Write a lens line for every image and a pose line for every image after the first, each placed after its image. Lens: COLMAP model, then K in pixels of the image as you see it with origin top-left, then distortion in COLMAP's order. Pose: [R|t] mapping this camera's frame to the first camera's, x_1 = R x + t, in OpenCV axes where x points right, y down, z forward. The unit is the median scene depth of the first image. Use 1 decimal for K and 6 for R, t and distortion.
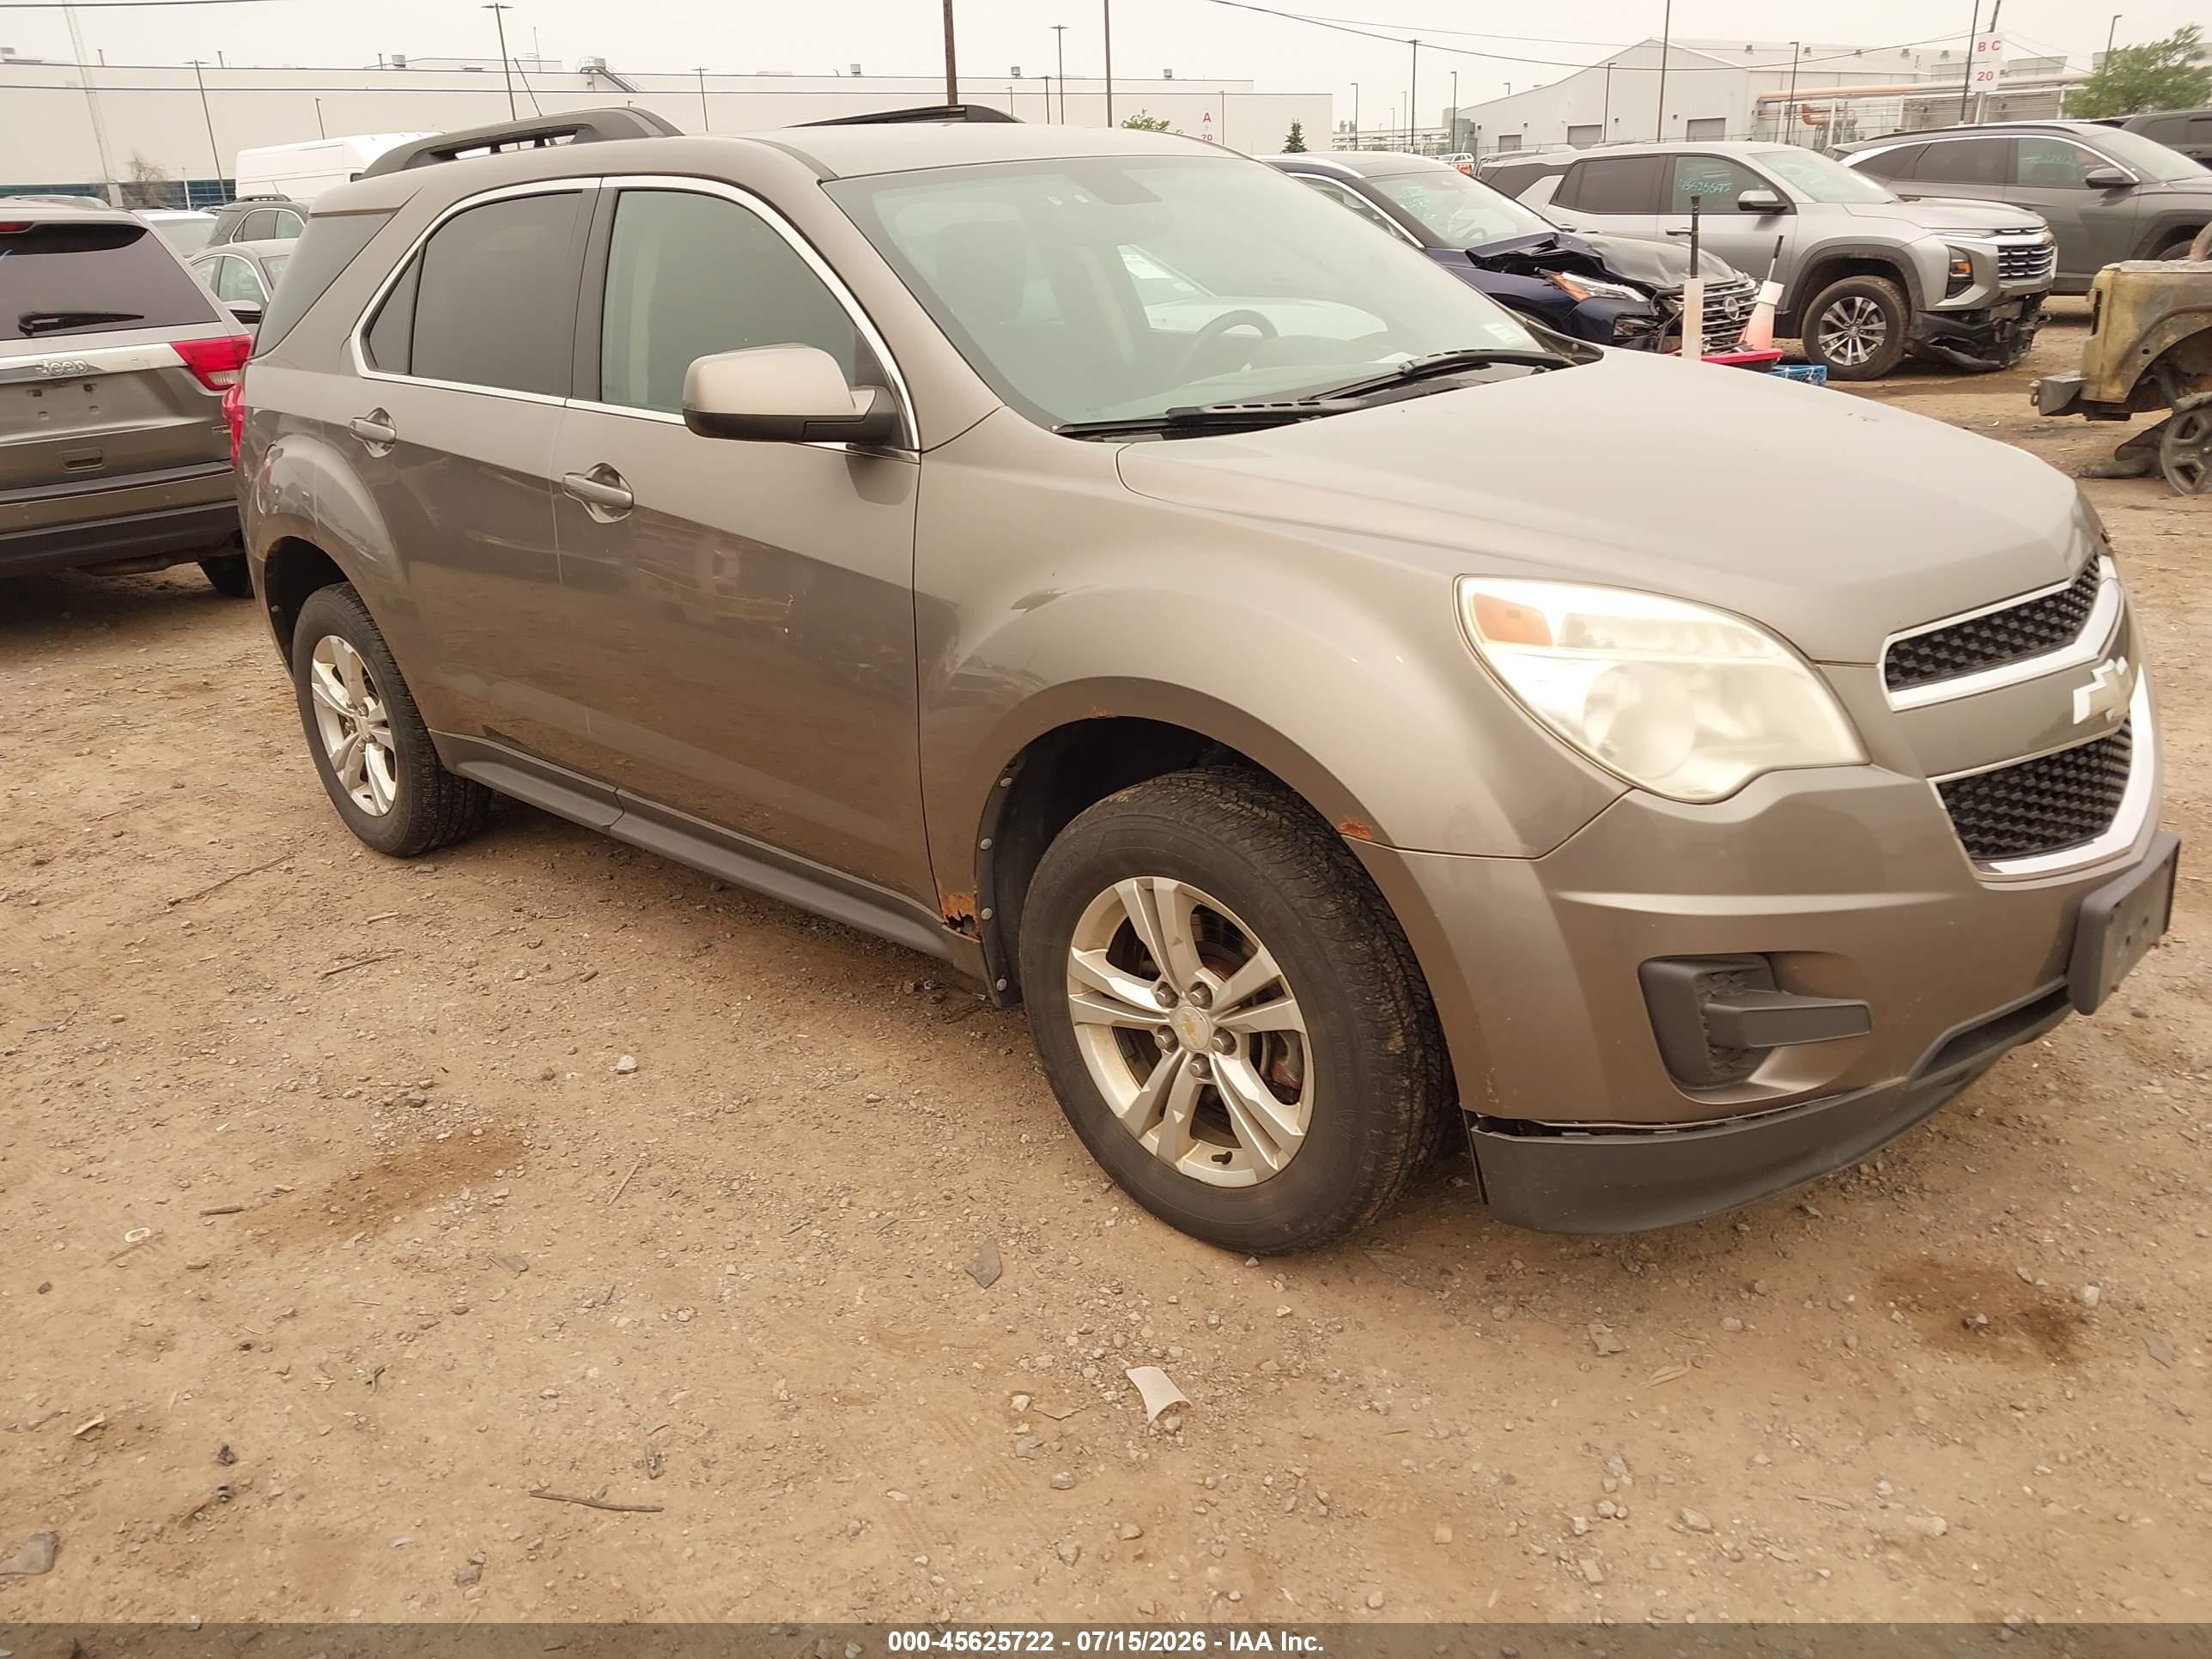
lens RADIAL K [[1602.0, 0, 1106.0], [0, 1602.0, 829.5], [0, 0, 1]] dist [0.008845, -0.069297]
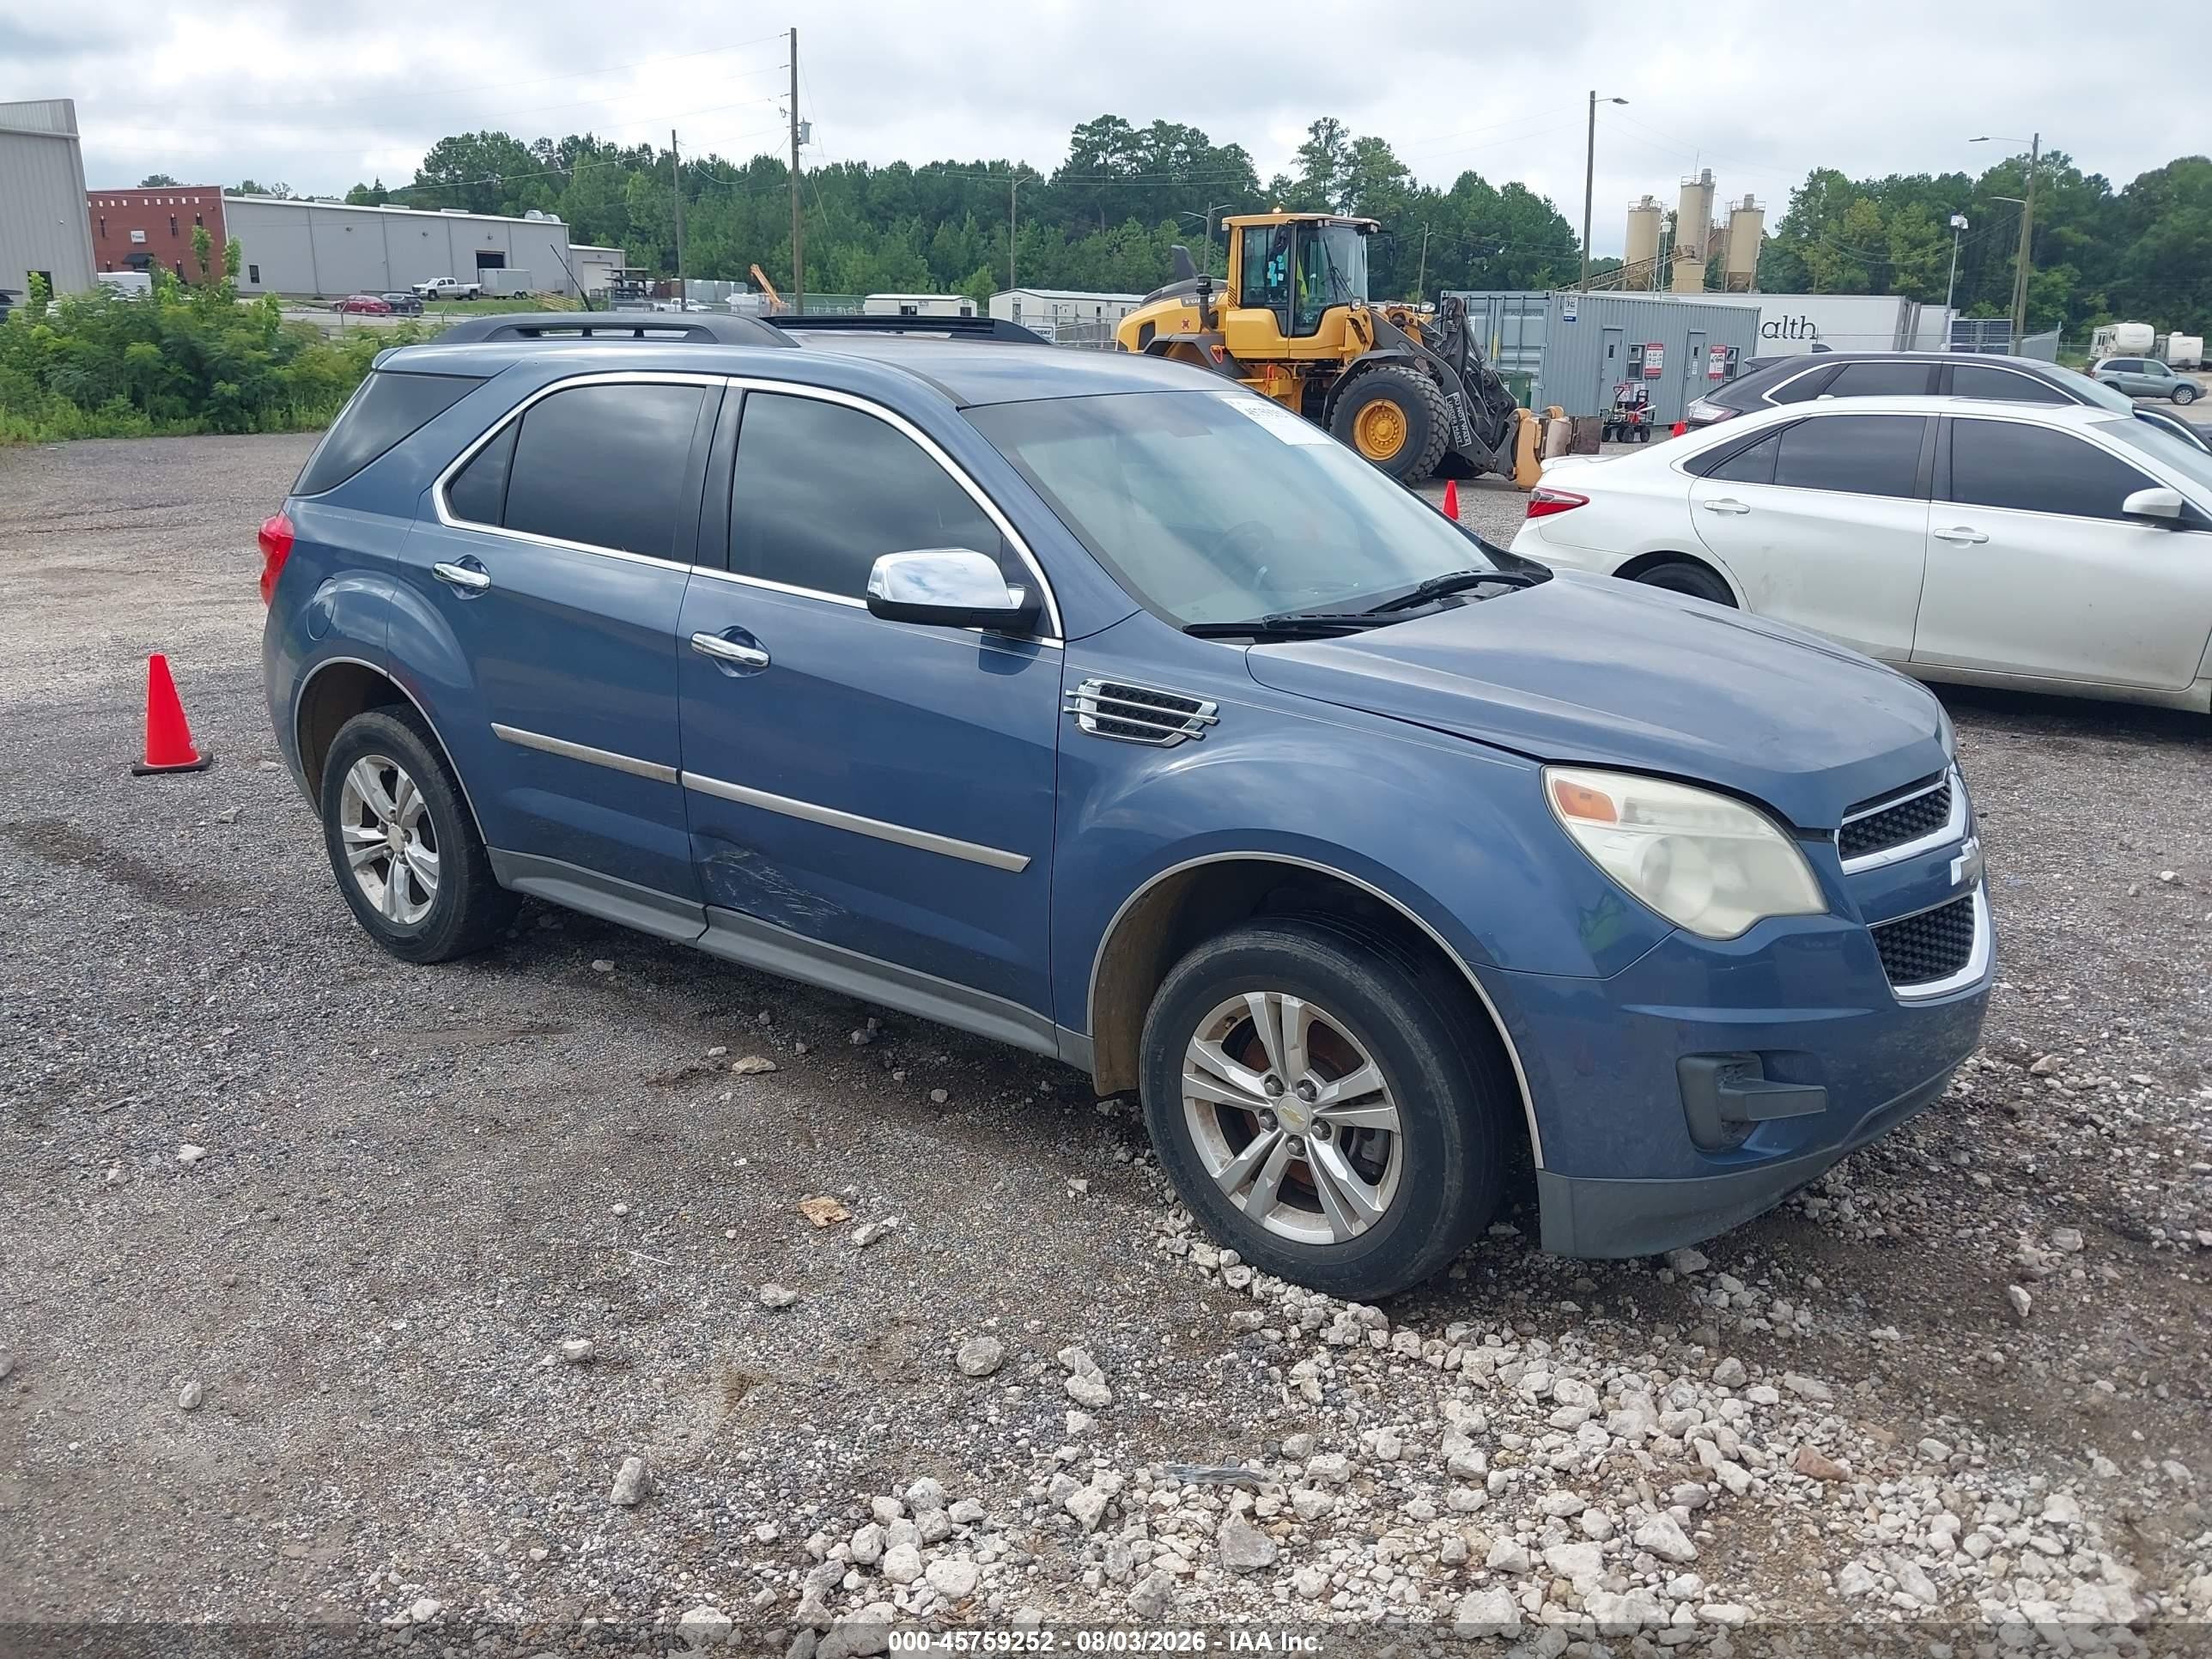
lens RADIAL K [[1602.0, 0, 1106.0], [0, 1602.0, 829.5], [0, 0, 1]] dist [0.008845, -0.069297]
pose [[0.988041, 0.028037, 0.151620, -0.286678], [-0.016516, 0.996916, -0.076718, 0.002560], [-0.153303, 0.073296, 0.985457, -0.217854]]
